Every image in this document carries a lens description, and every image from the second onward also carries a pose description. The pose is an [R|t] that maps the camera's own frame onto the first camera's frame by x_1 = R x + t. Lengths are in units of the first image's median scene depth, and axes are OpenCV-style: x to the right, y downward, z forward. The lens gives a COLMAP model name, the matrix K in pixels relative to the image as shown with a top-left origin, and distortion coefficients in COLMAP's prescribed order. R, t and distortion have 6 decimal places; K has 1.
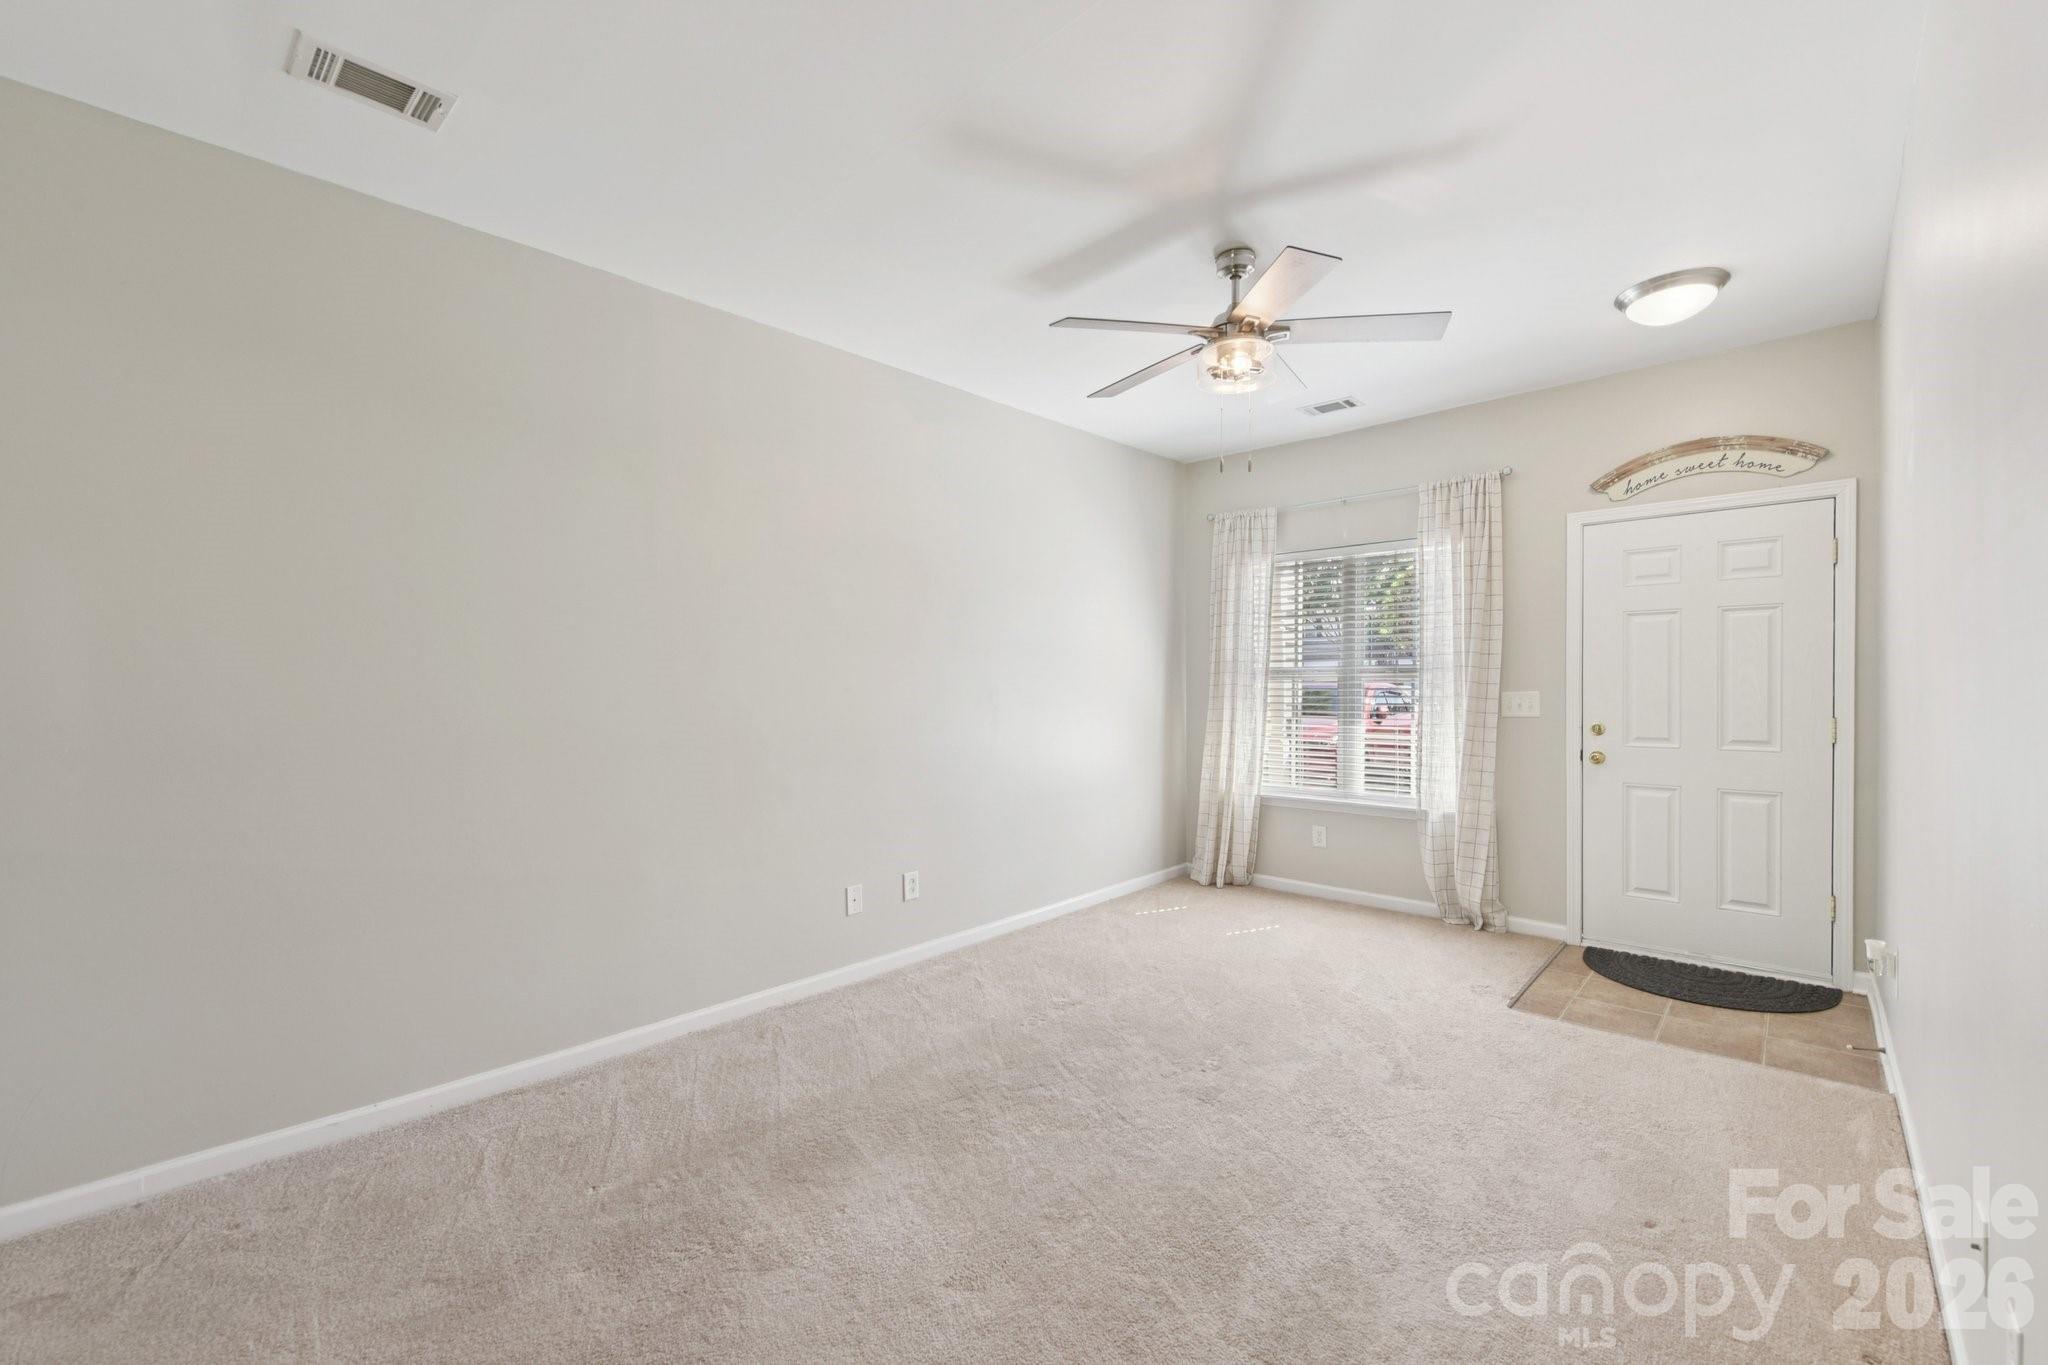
lens RADIAL K [[822.3, 0, 1023.4], [0, 822.3, 683.5], [0, 0, 1]] dist [-0.014605, 0.000769]
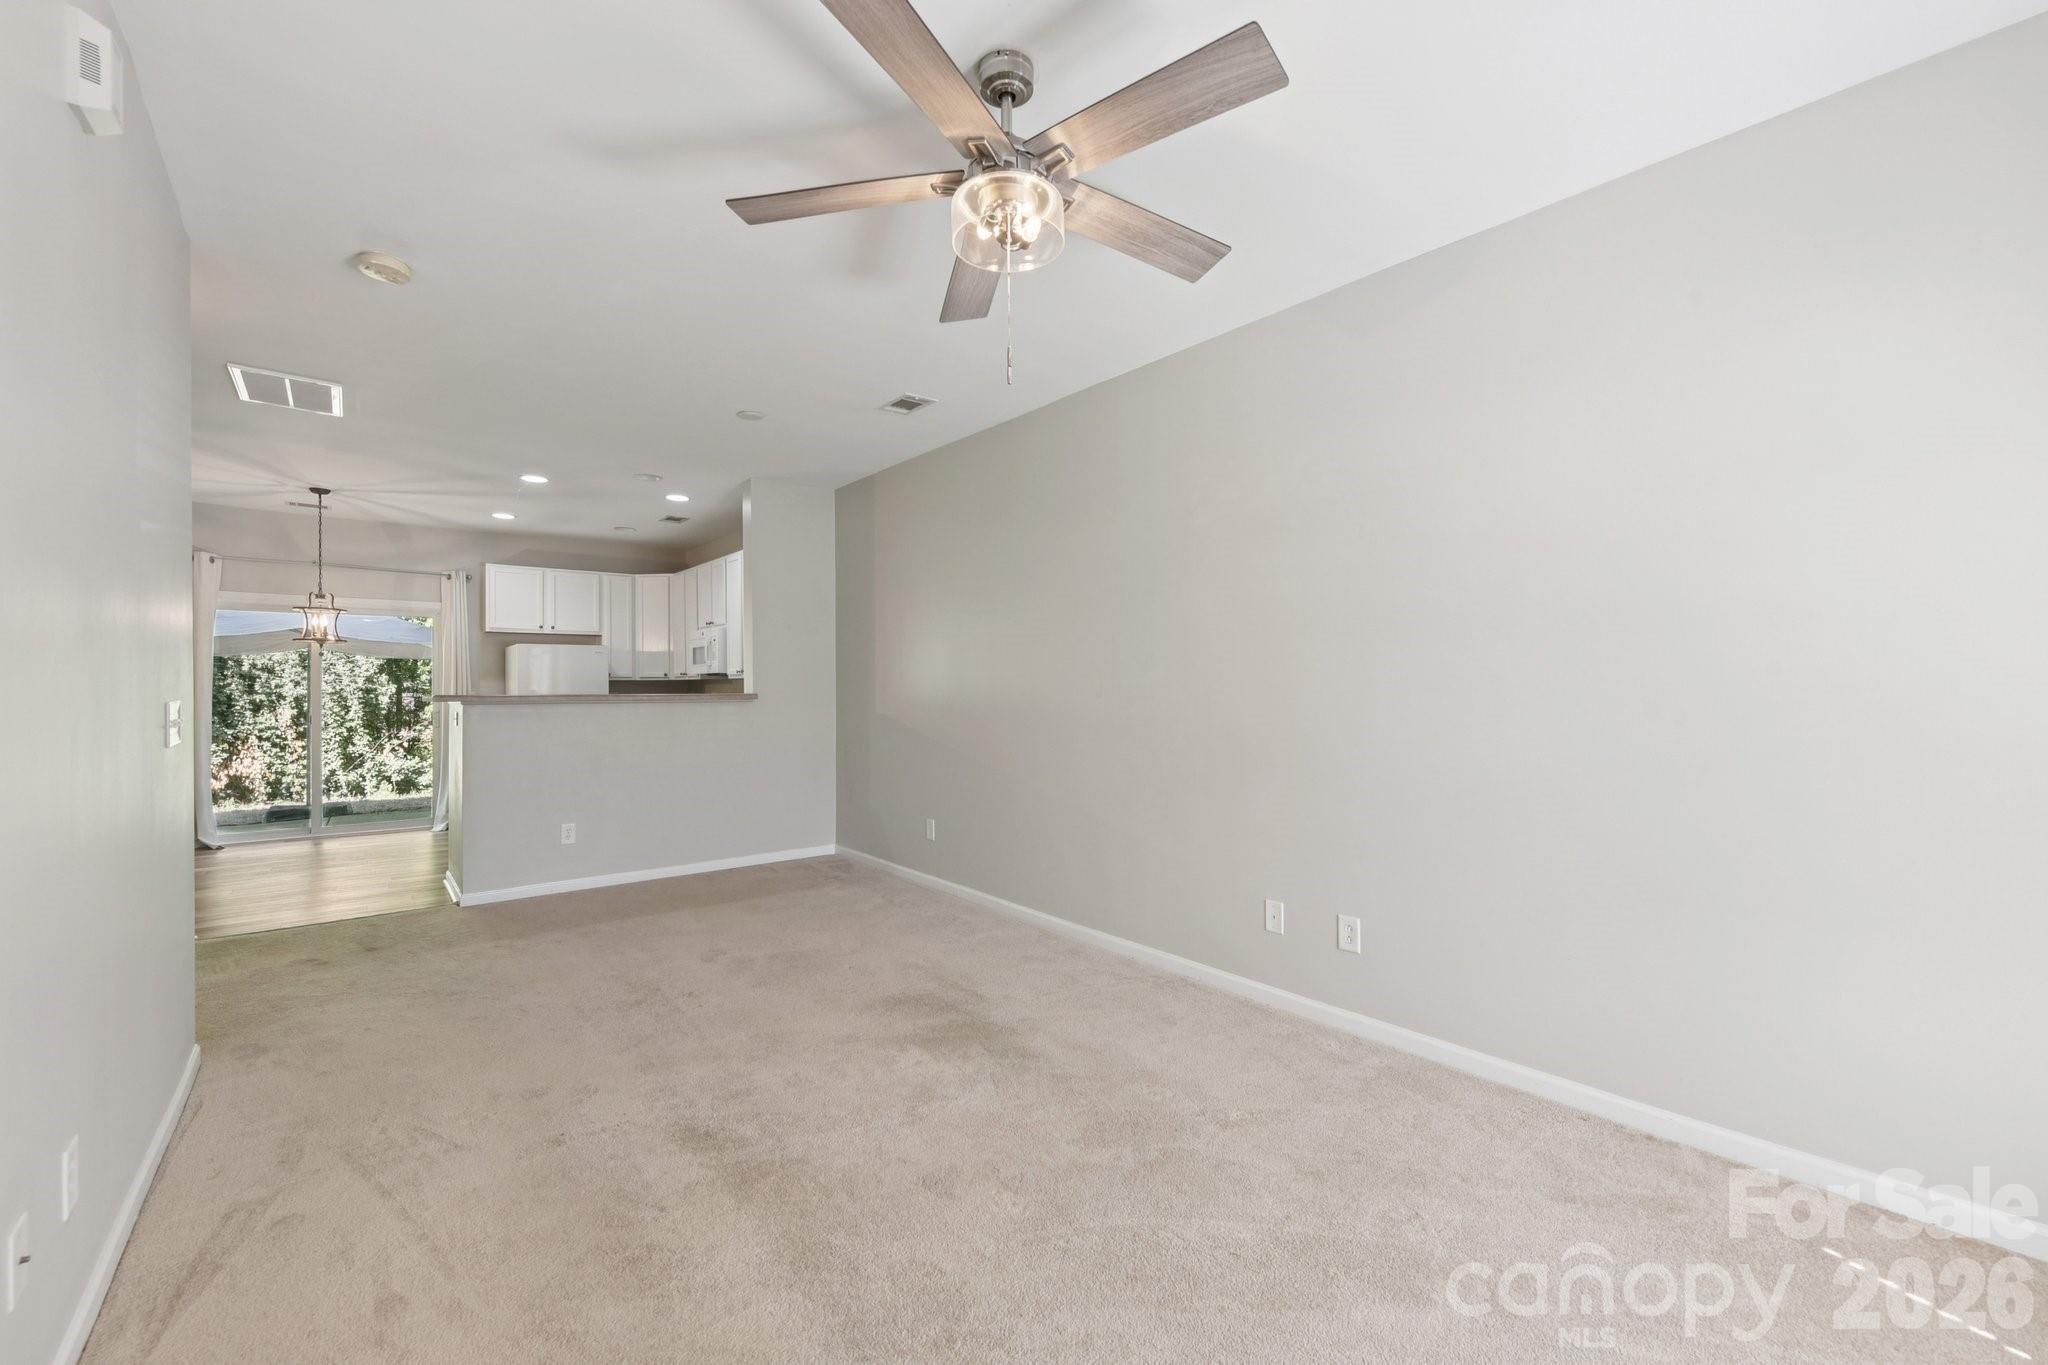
lens RADIAL K [[822.3, 0, 1023.4], [0, 822.3, 673.3], [0, 0, 1]] dist [-0.014605, 0.000769]
pose [[-0.124319, -0.006569, -0.992221, 0.617083], [0.001758, 0.999975, -0.006840, -0.000771], [0.992241, -0.002595, -0.124305, 0.710871]]
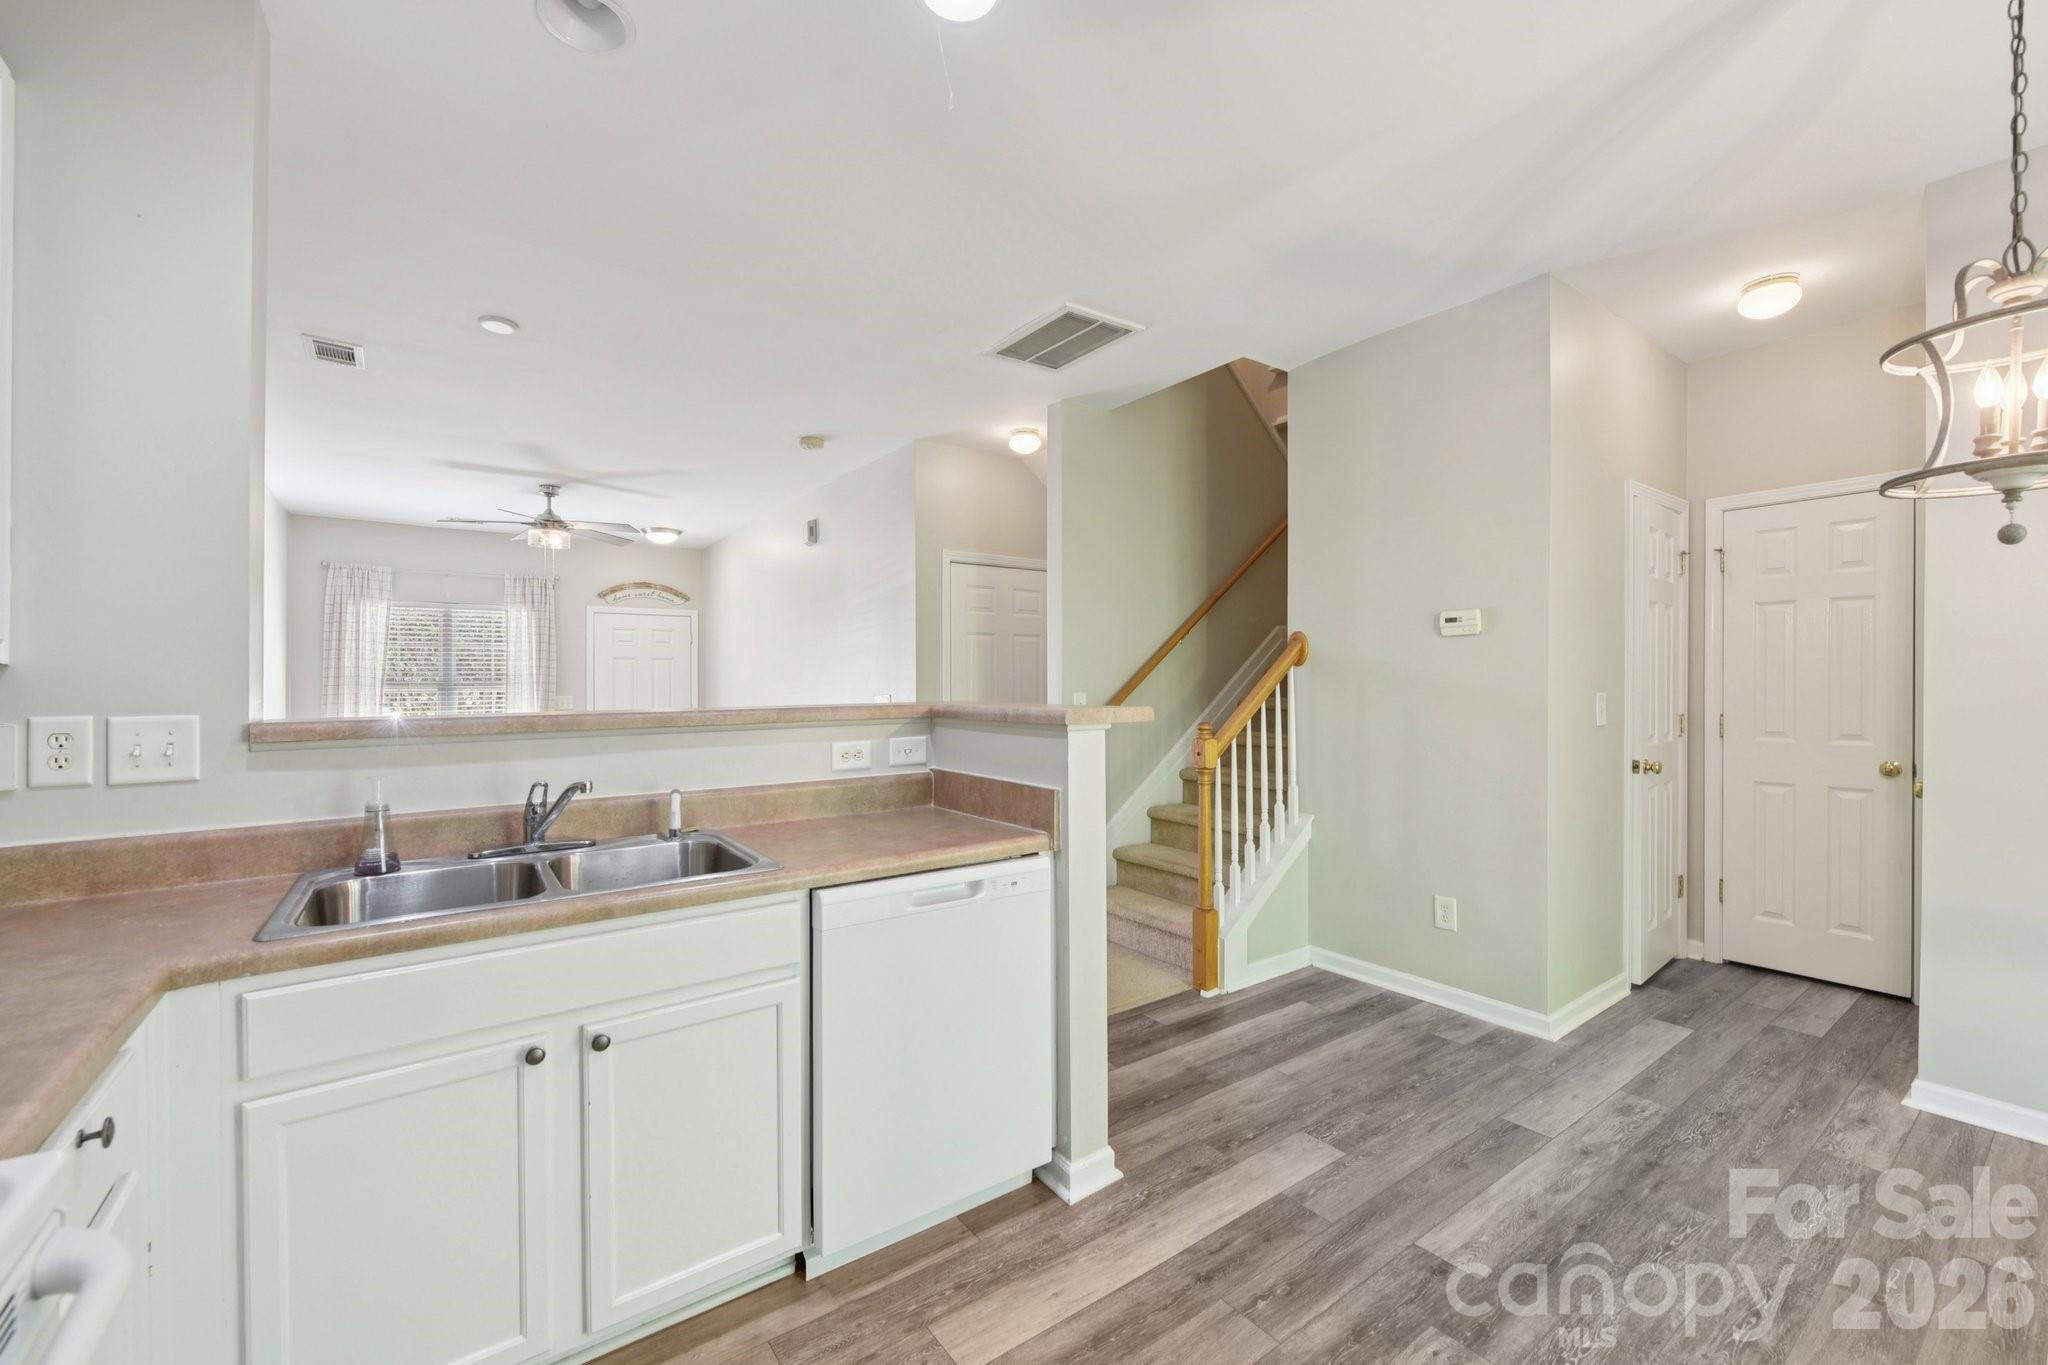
lens RADIAL K [[822.3, 0, 1022.2], [0, 822.3, 684.9], [0, 0, 1]] dist [-0.014605, 0.000769]
pose [[0.197323, 0.005021, 0.980326, -1.031761], [0.007718, 0.999948, -0.006675, 0.006412], [-0.980308, 0.008883, 0.197274, -0.410847]]
